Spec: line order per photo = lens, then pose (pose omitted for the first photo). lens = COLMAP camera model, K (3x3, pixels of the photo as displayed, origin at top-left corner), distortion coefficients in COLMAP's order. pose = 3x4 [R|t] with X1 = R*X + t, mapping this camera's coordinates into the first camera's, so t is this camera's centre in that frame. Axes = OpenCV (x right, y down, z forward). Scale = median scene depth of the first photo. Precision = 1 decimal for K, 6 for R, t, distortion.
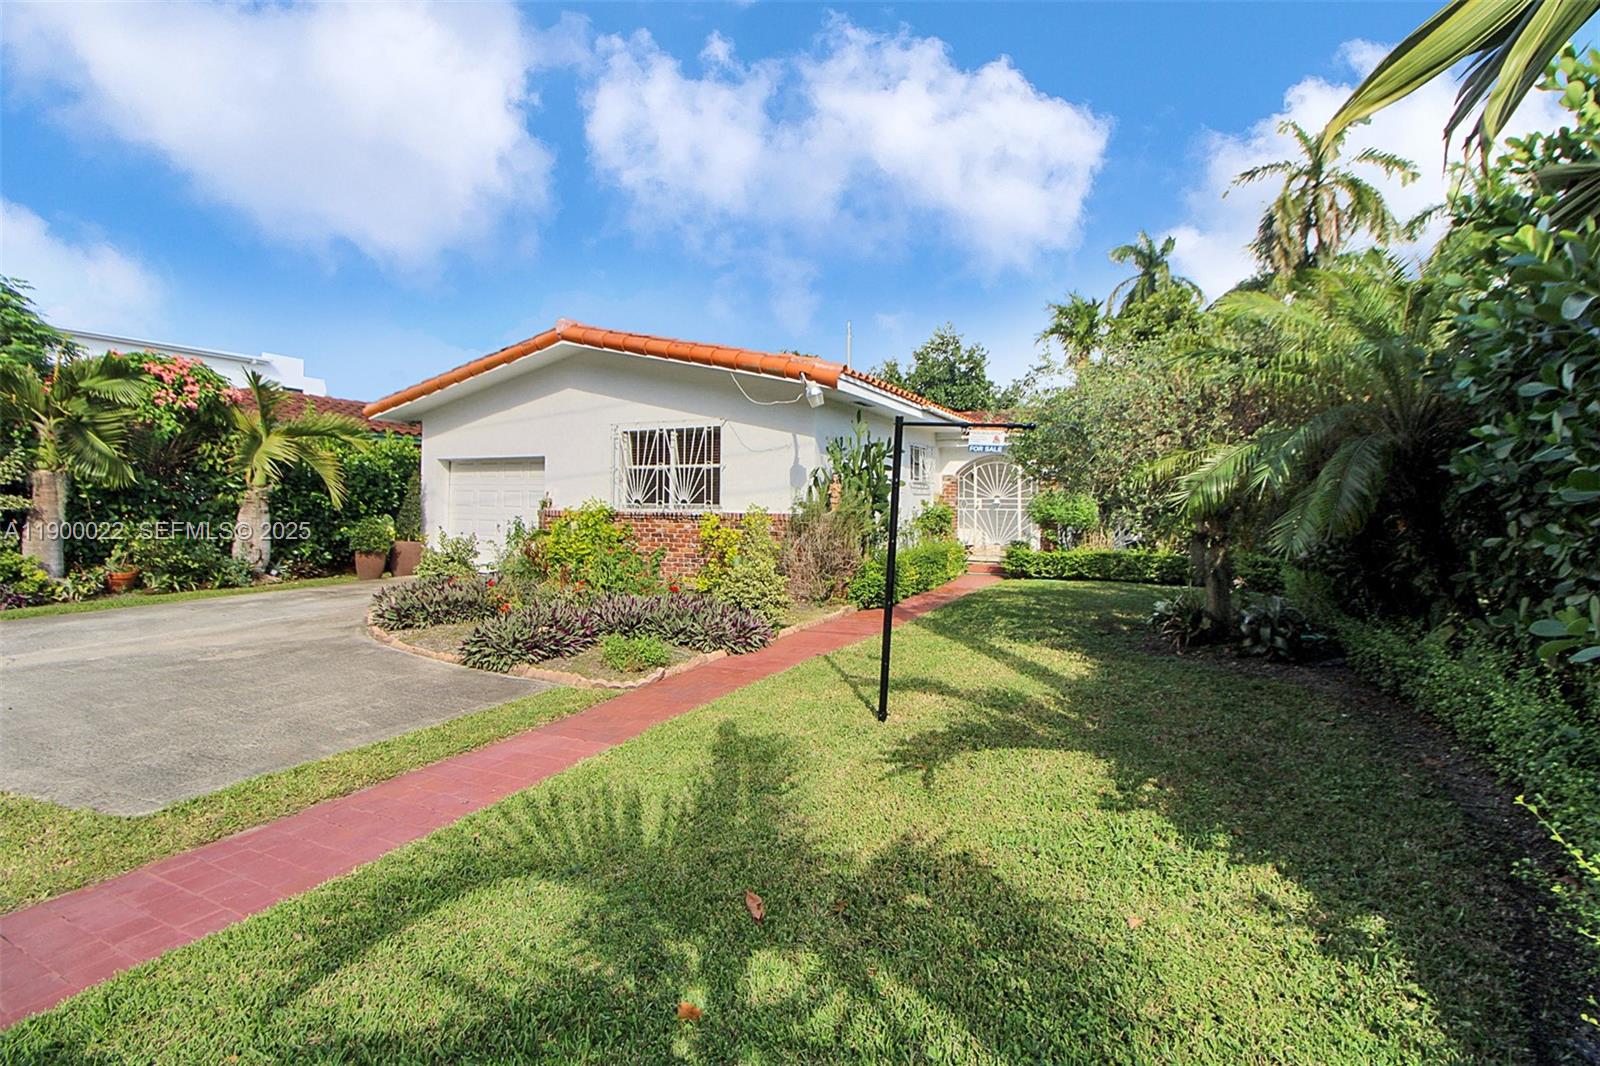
lens RADIAL K [[760.2, 0, 811.2], [0, 760.2, 503.3], [0, 0, 1]] dist [0.008873, -0.016889]
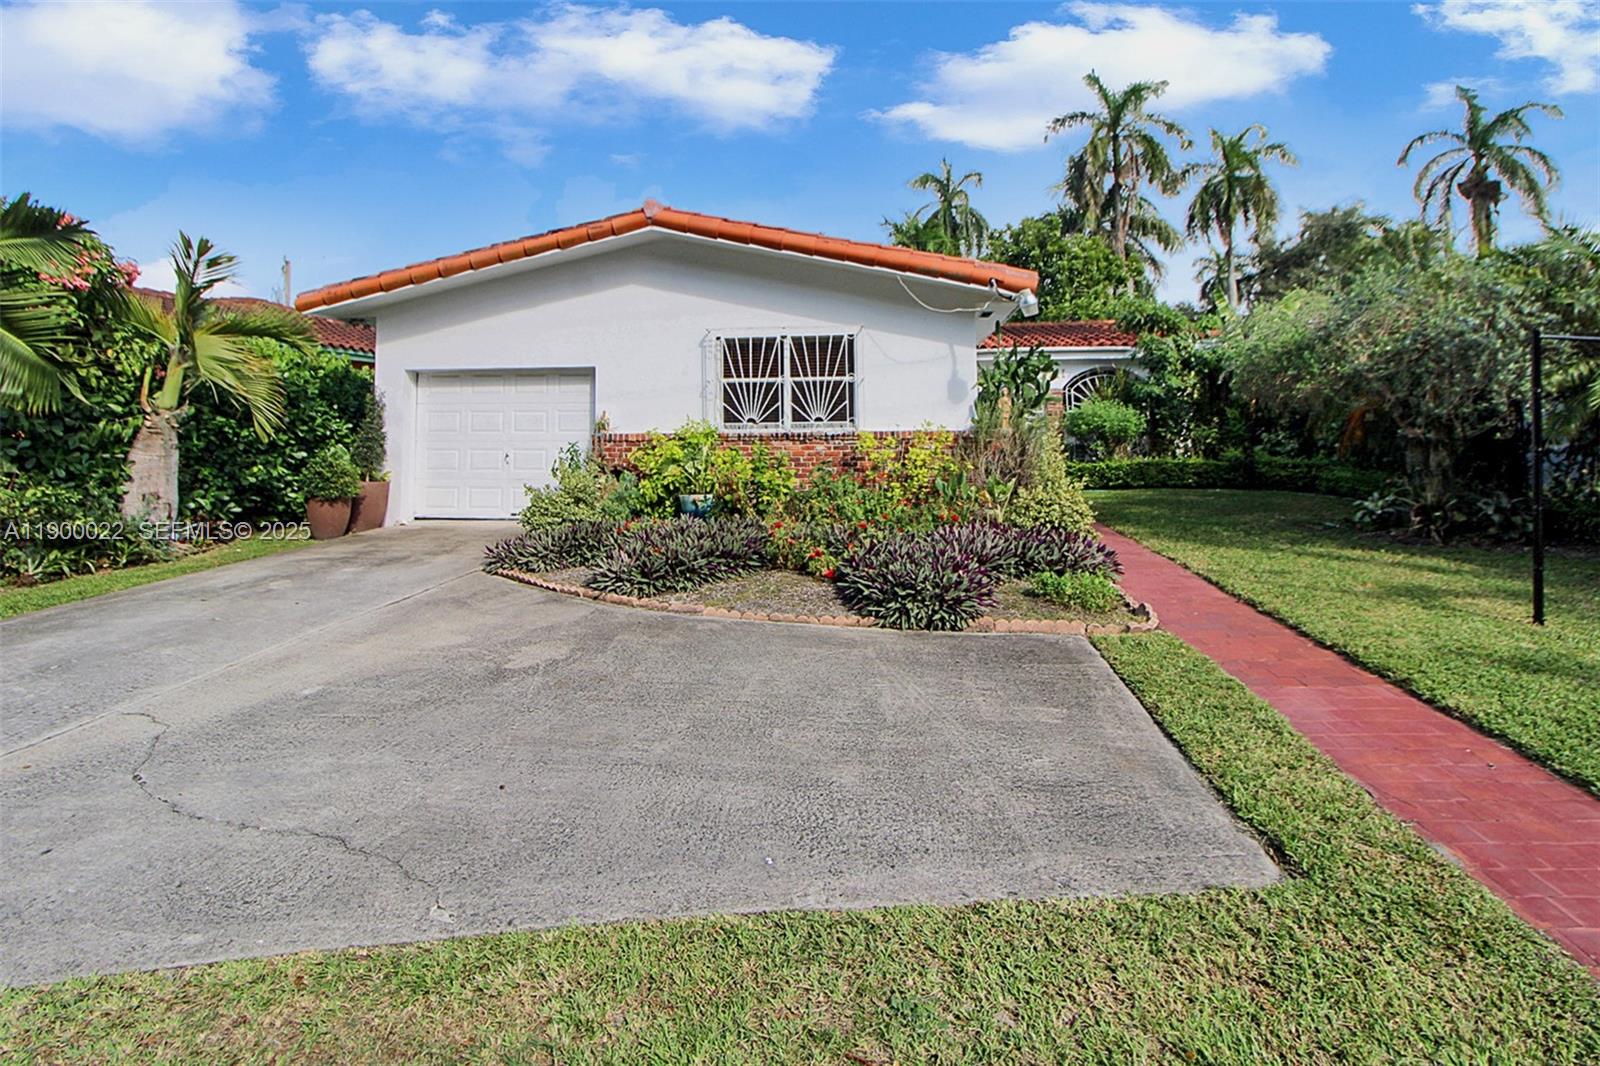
lens RADIAL K [[799.2, 0, 804.8], [0, 799.2, 379.7], [0, 0, 1]] dist [0.002437, -0.013161]
pose [[0.932084, -0.000014, 0.362243, -0.494947], [0.018799, 0.998654, -0.048334, -0.003603], [-0.361755, 0.051862, 0.930830, 0.145422]]
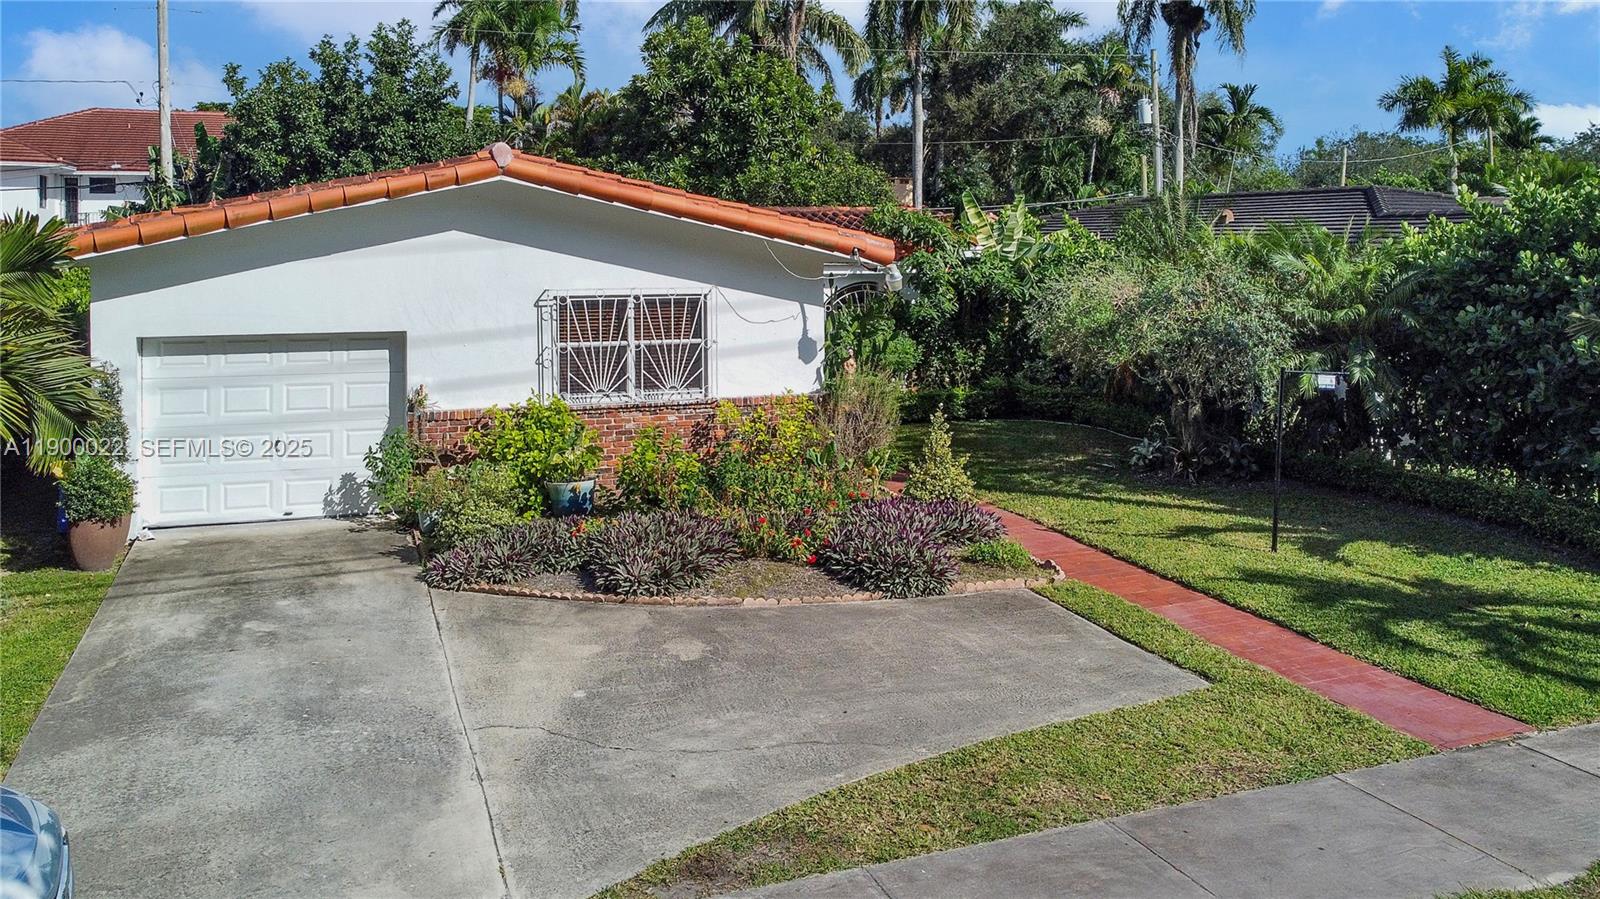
lens RADIAL K [[1392.0, 0, 807.1], [0, 1392.0, 241.5], [0, 0, 1]] dist [0.004899, -0.006466]
pose [[0.665874, -0.016953, 0.745872, -1.135416], [0.005924, 0.999830, 0.017437, -0.177452], [-0.746041, -0.007192, 0.665861, -0.093061]]
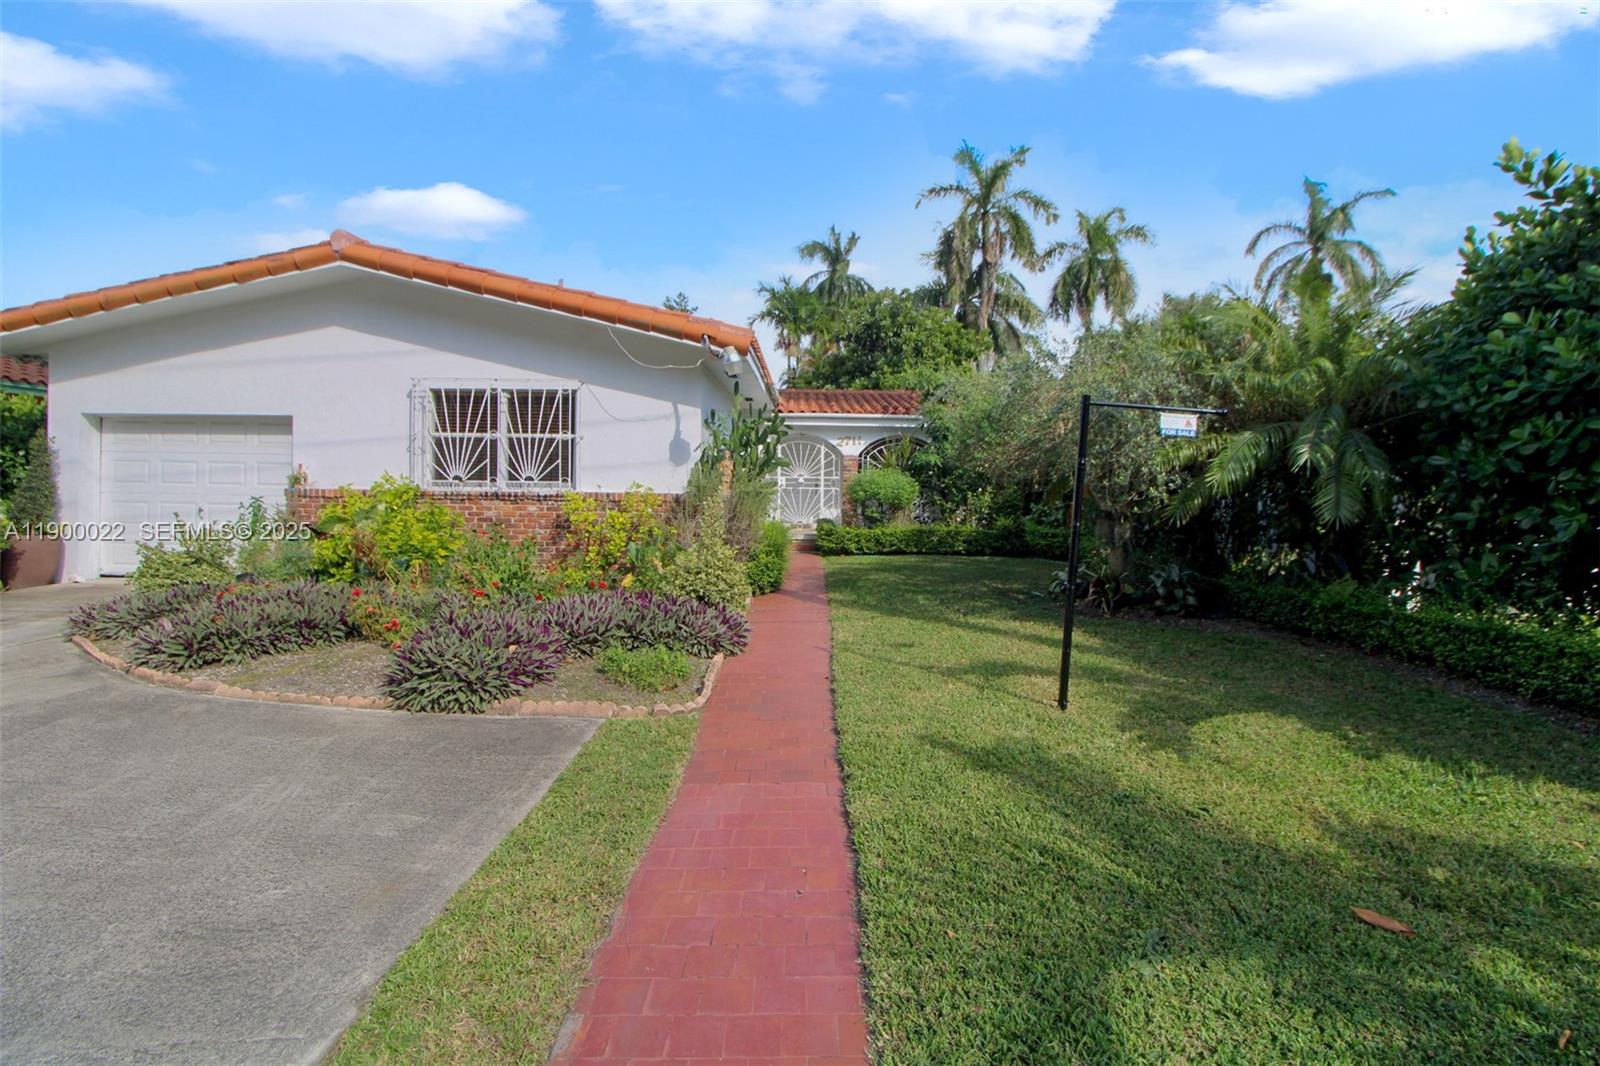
lens RADIAL K [[760.2, 0, 811.2], [0, 760.2, 503.3], [0, 0, 1]] dist [0.008873, -0.016889]
pose [[0.893435, -0.008859, 0.449105, -0.255230], [-0.004159, 0.999600, 0.027990, 0.000122], [-0.449173, -0.026875, 0.893040, 0.120101]]
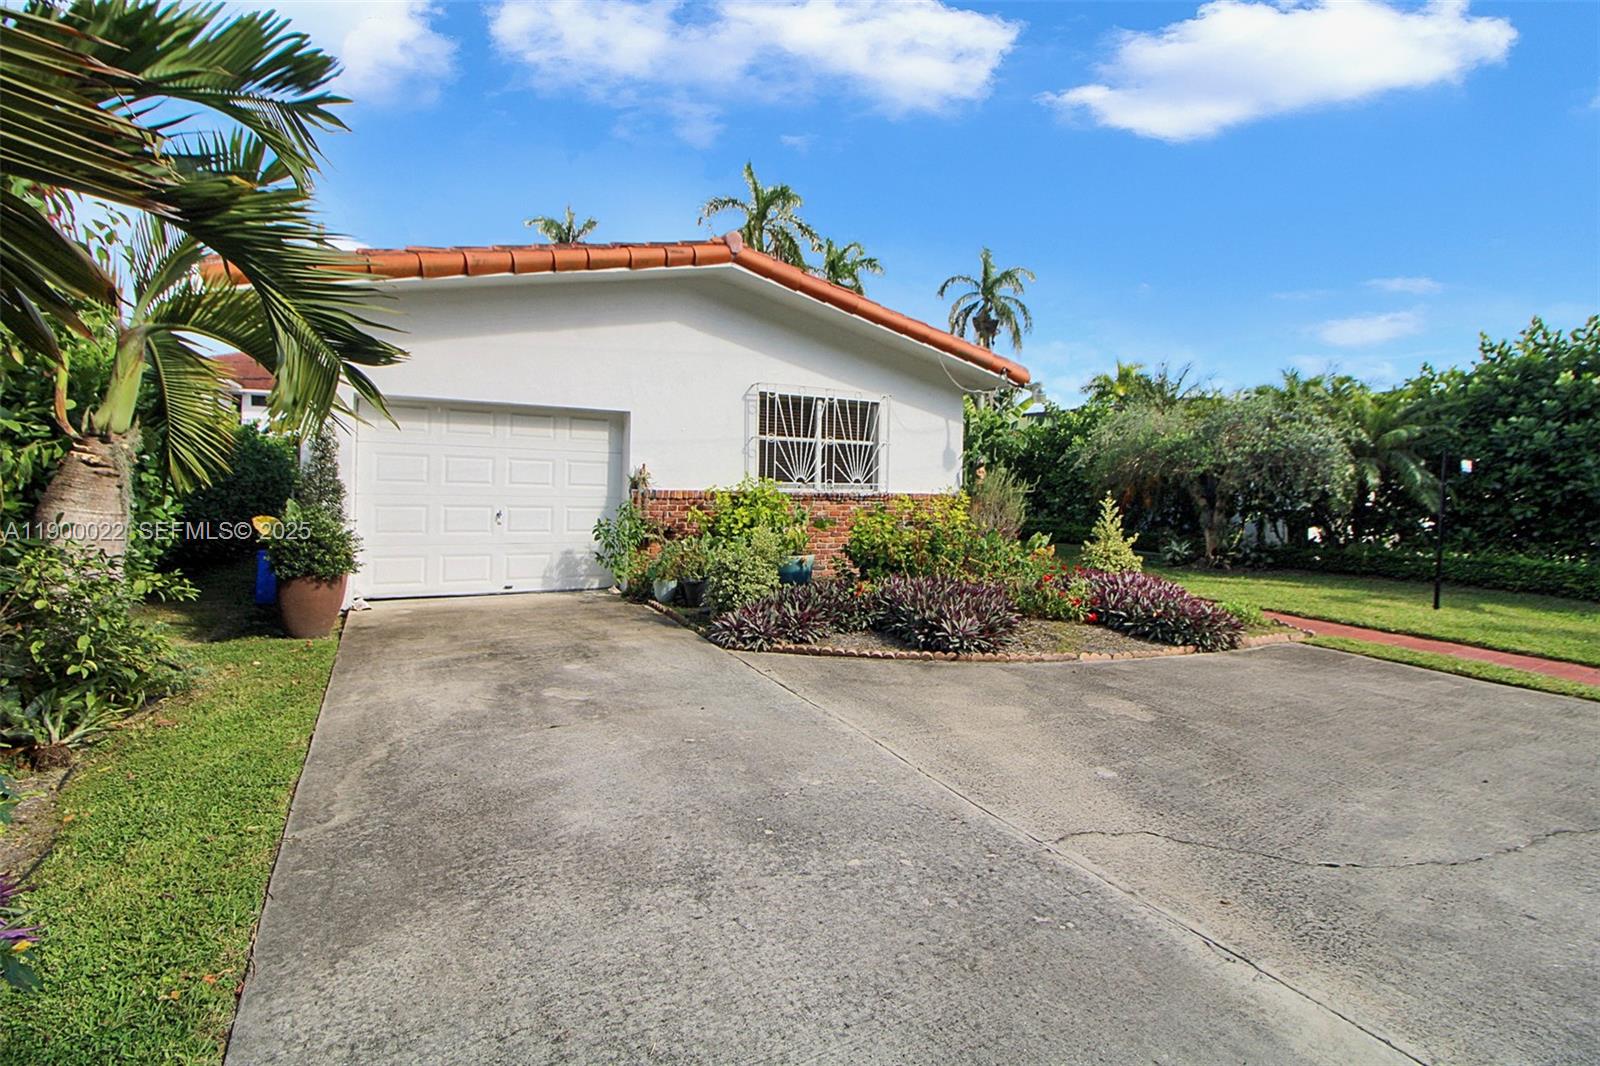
lens RADIAL K [[768.6, 0, 819.1], [0, 768.6, 499.7], [0, 0, 1]] dist [0.009009, -0.018913]
pose [[0.529639, -0.017915, 0.848034, -0.939672], [-0.017383, 0.999338, 0.031968, -0.008328], [-0.848045, -0.031673, 0.528977, 0.528745]]
